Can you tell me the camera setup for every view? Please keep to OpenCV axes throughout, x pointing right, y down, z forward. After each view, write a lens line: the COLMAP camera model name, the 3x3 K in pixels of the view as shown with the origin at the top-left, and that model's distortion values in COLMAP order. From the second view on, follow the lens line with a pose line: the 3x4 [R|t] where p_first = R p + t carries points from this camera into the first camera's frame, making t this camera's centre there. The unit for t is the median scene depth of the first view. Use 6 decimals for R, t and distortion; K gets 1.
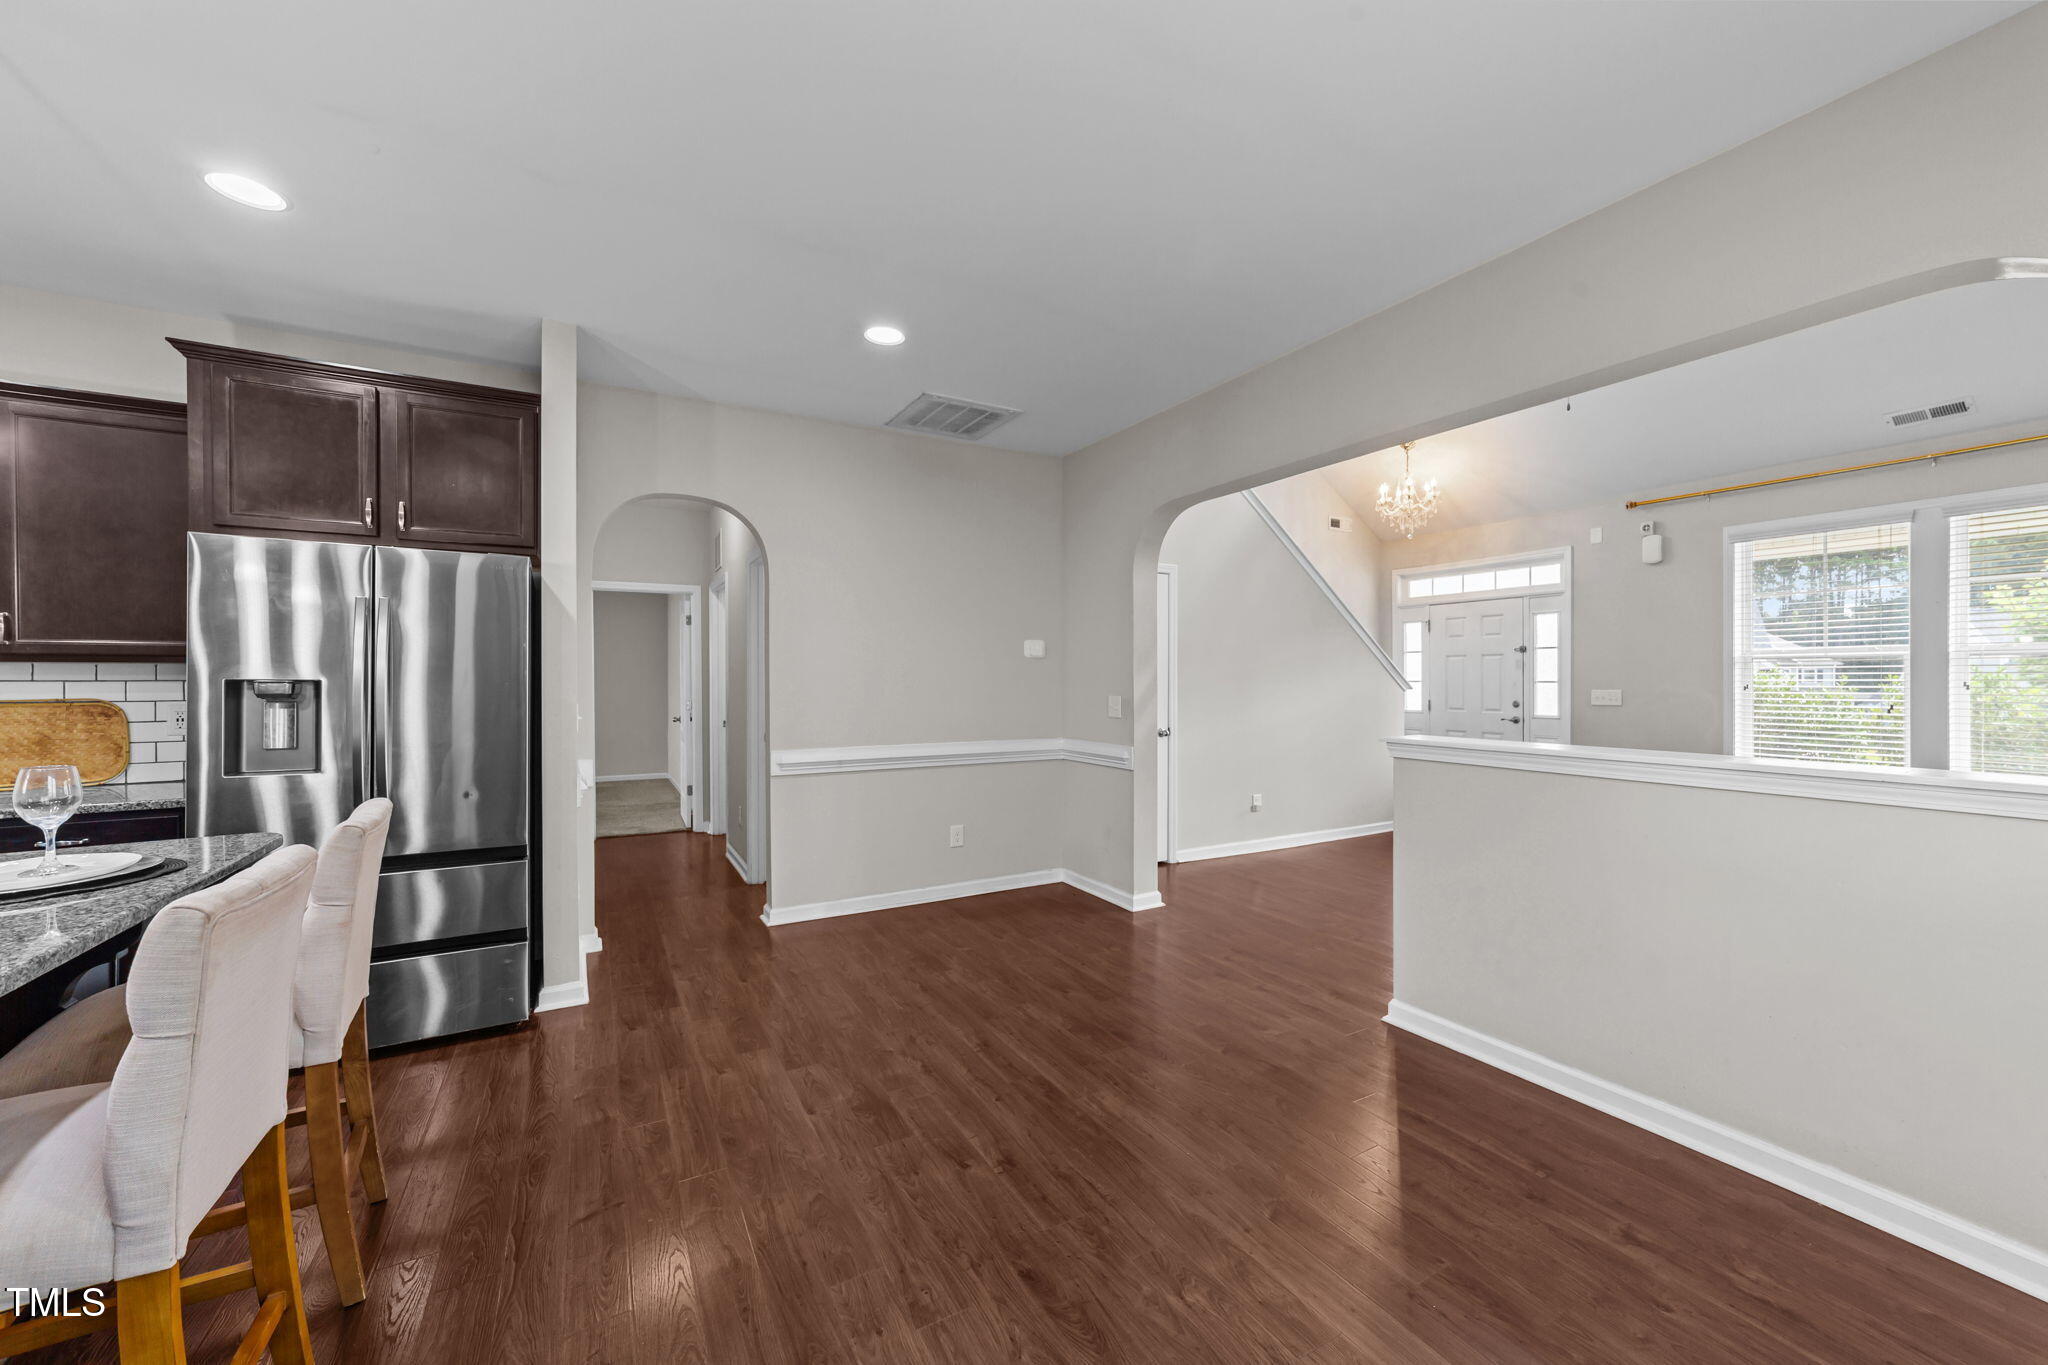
lens RADIAL K [[785.4, 0, 1032.4], [0, 785.4, 677.9], [0, 0, 1]] dist [-0.008328, 0.004403]
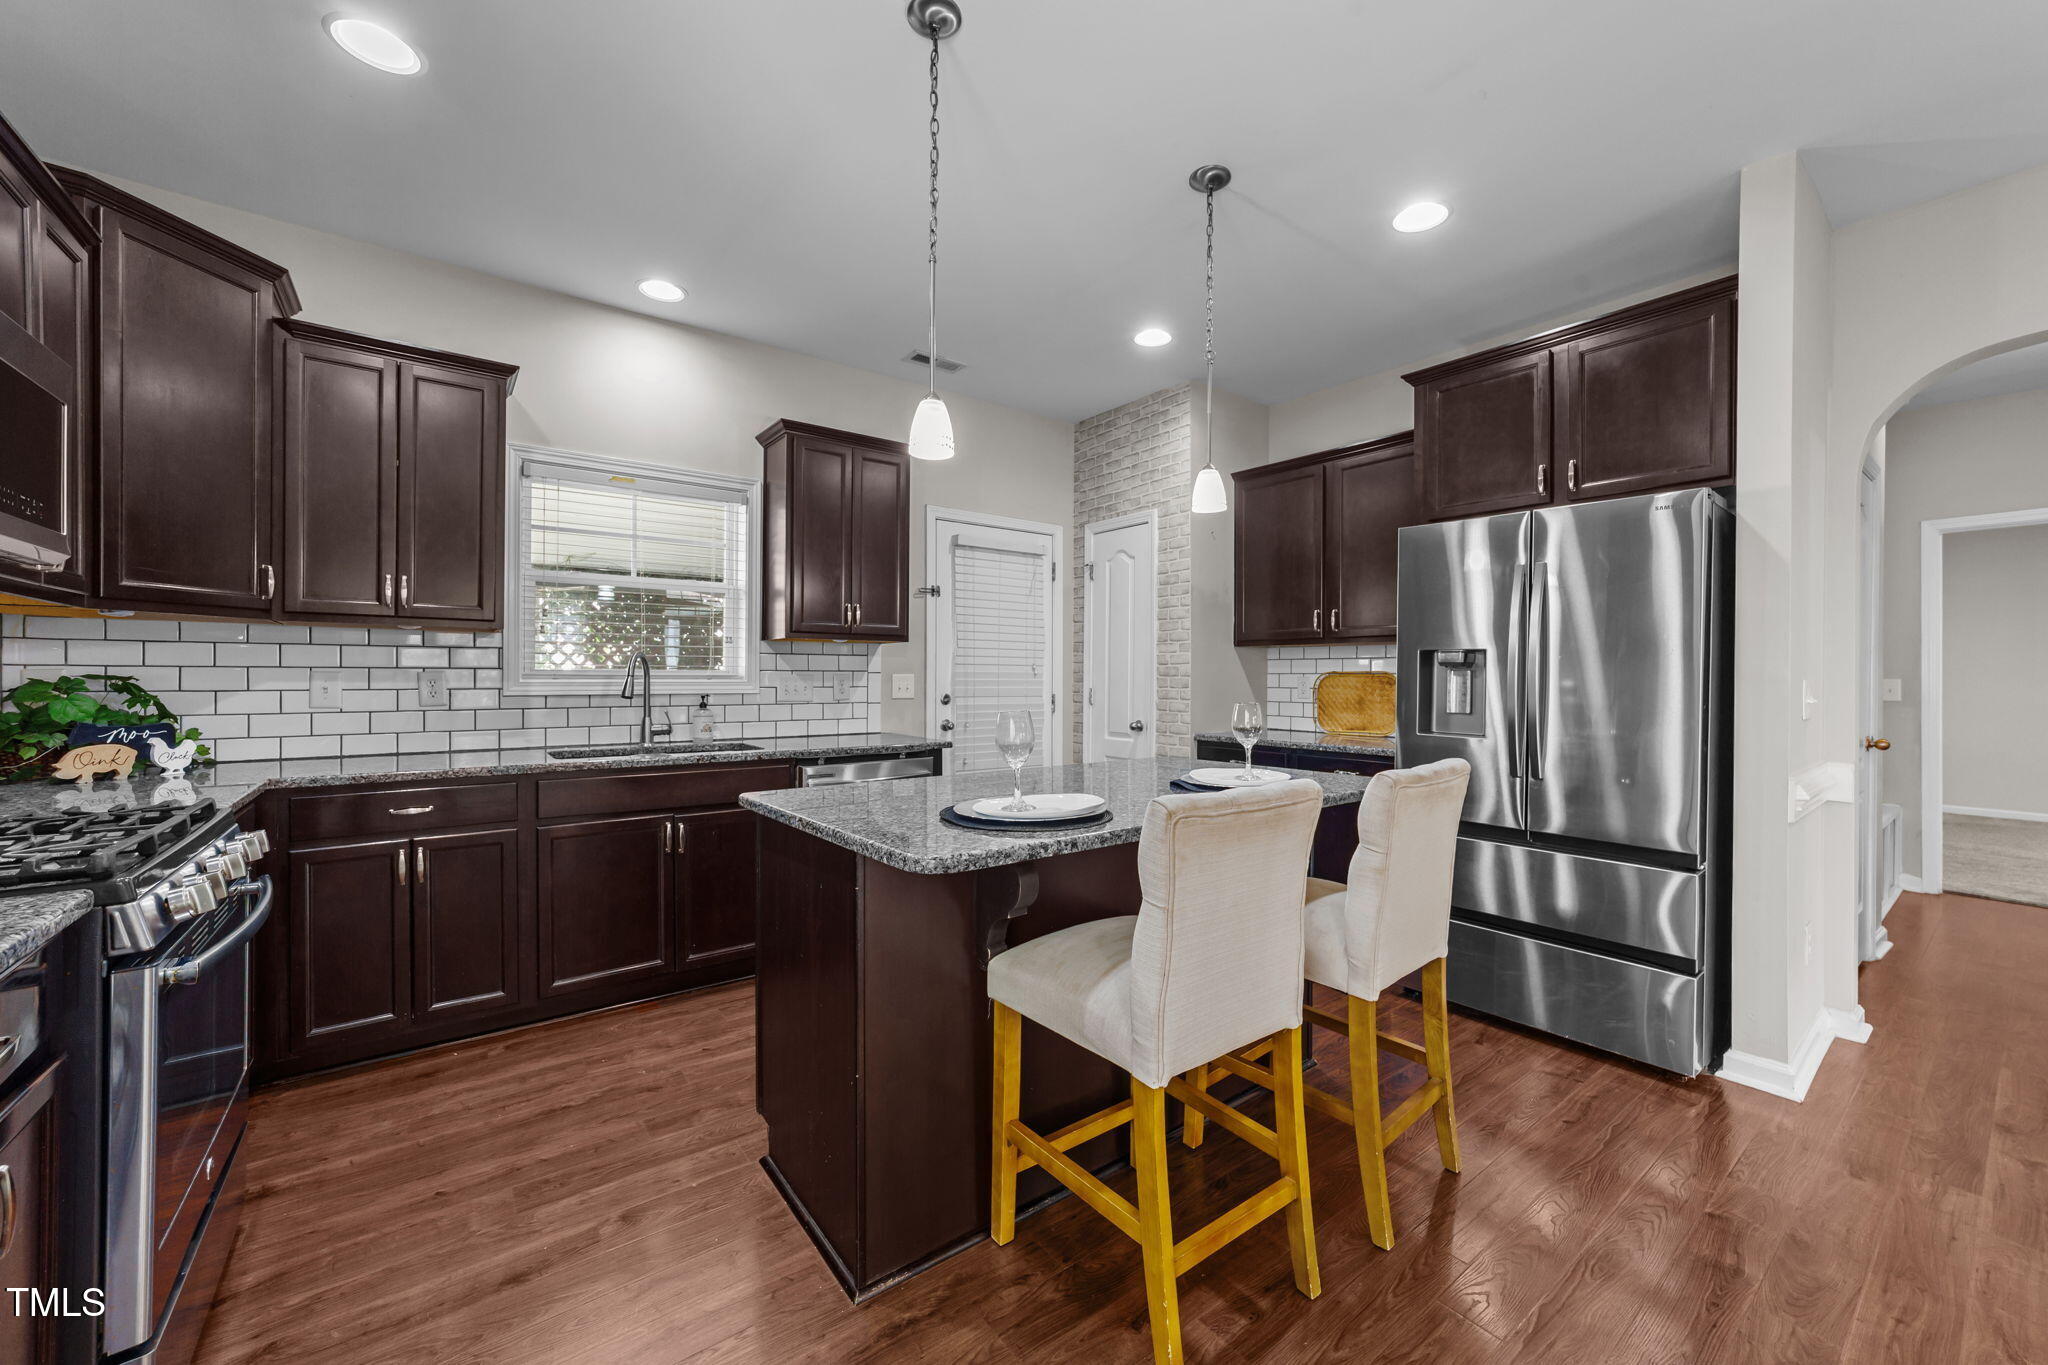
lens RADIAL K [[785.4, 0, 1034.5], [0, 785.4, 678.3], [0, 0, 1]] dist [-0.008328, 0.004403]
pose [[0.135409, 0.006327, -0.990770, 0.031092], [-0.003848, 0.999975, 0.005860, 0.025674], [0.990782, 0.003019, 0.135430, 0.180588]]
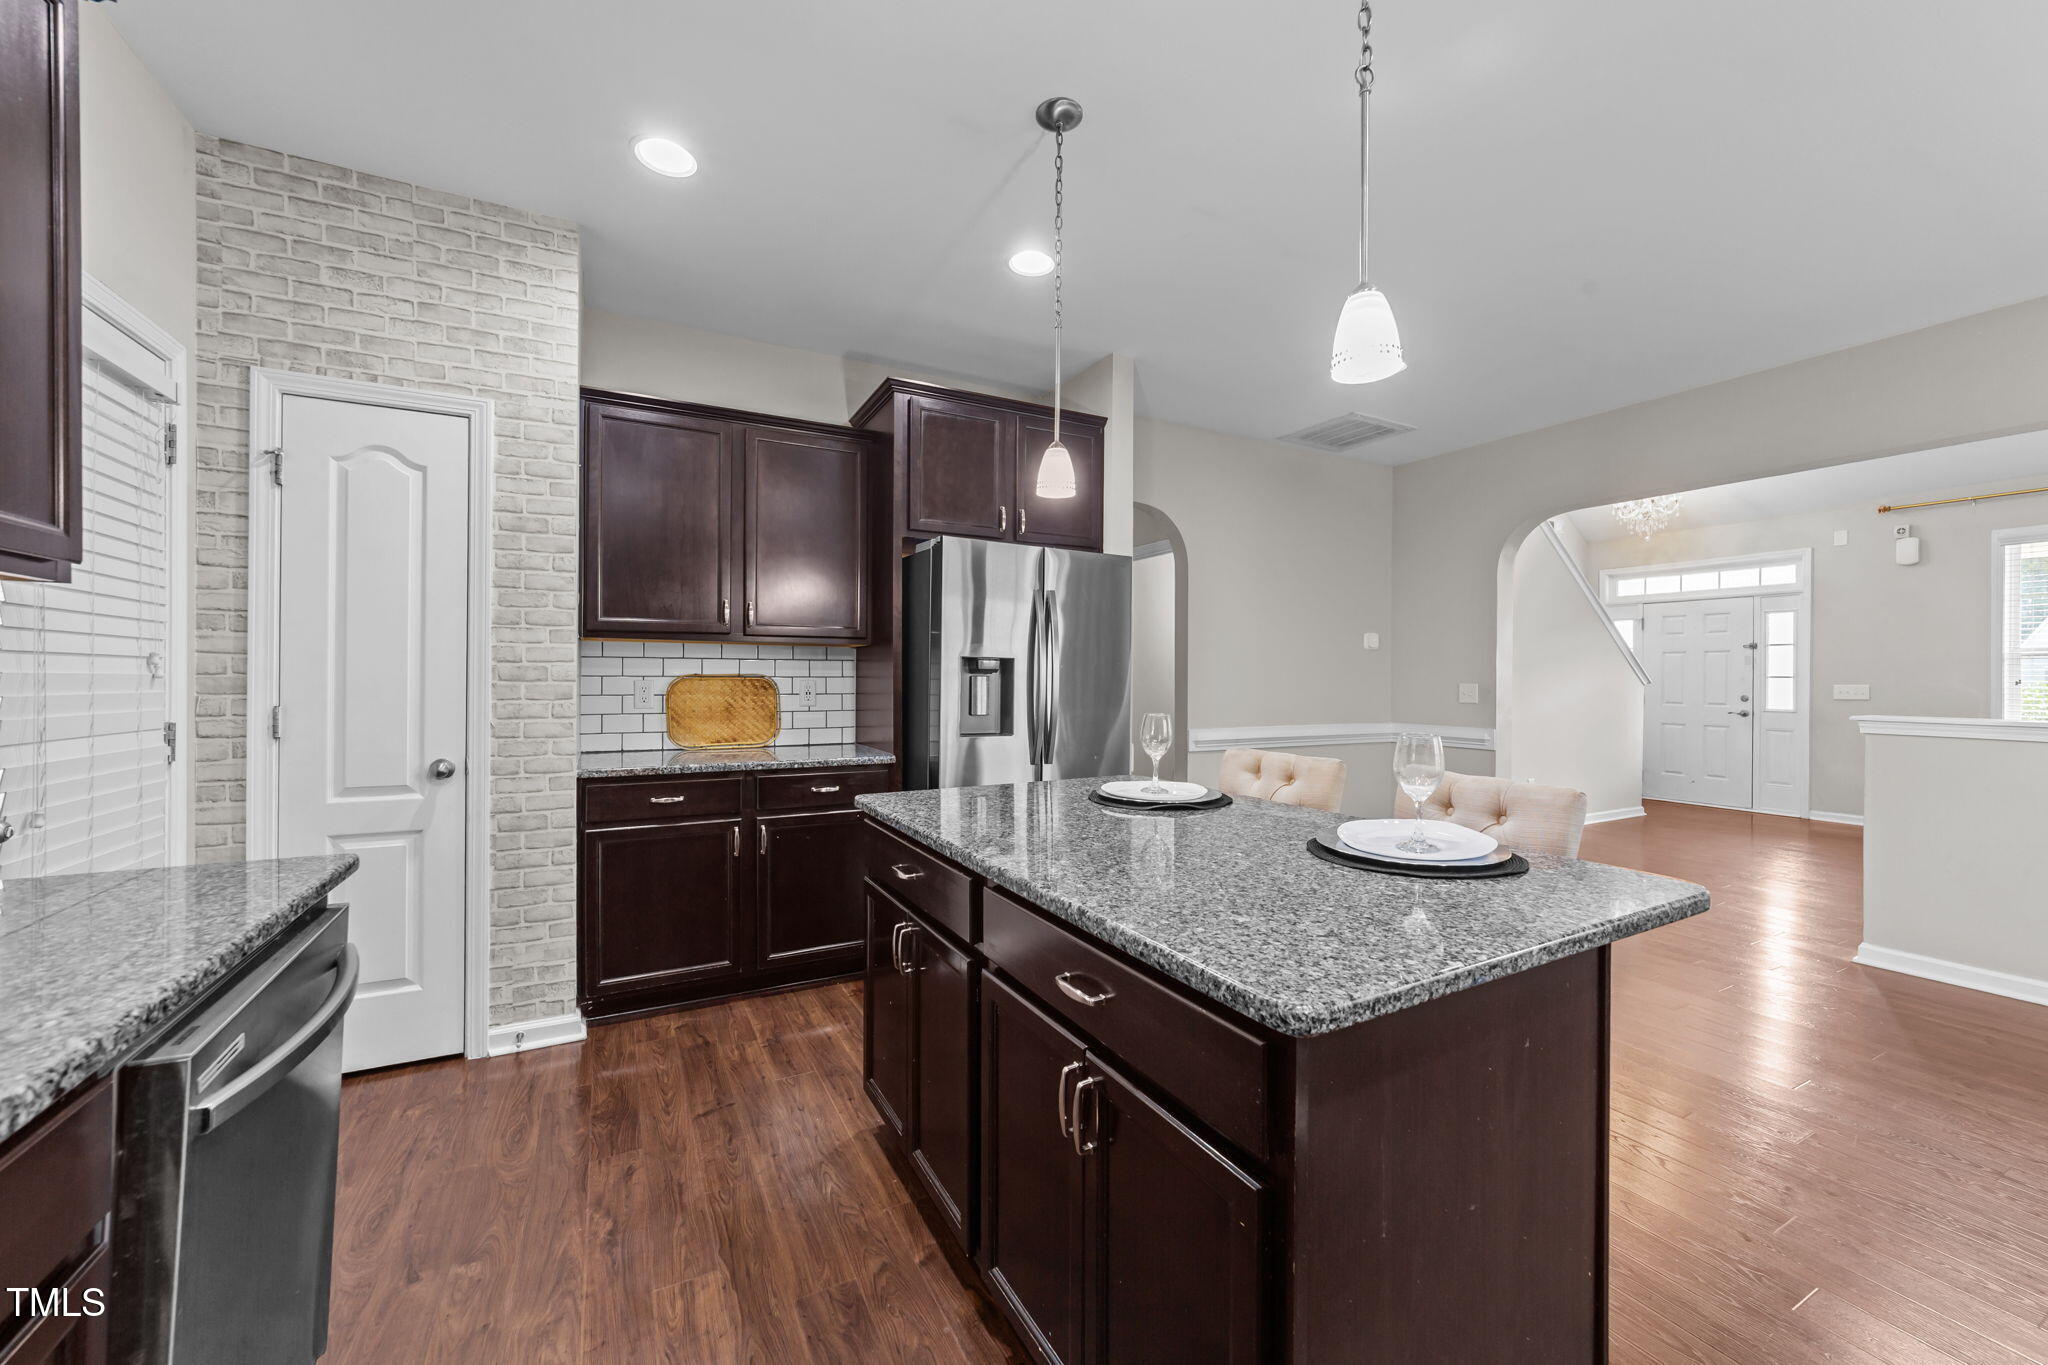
lens RADIAL K [[785.4, 0, 1032.1], [0, 785.4, 682.2], [0, 0, 1]] dist [-0.008328, 0.004403]
pose [[0.999485, 0.008488, -0.030934, -0.577570], [-0.008210, 0.999925, 0.009102, 0.019143], [0.031009, -0.008843, 0.999480, -0.148302]]
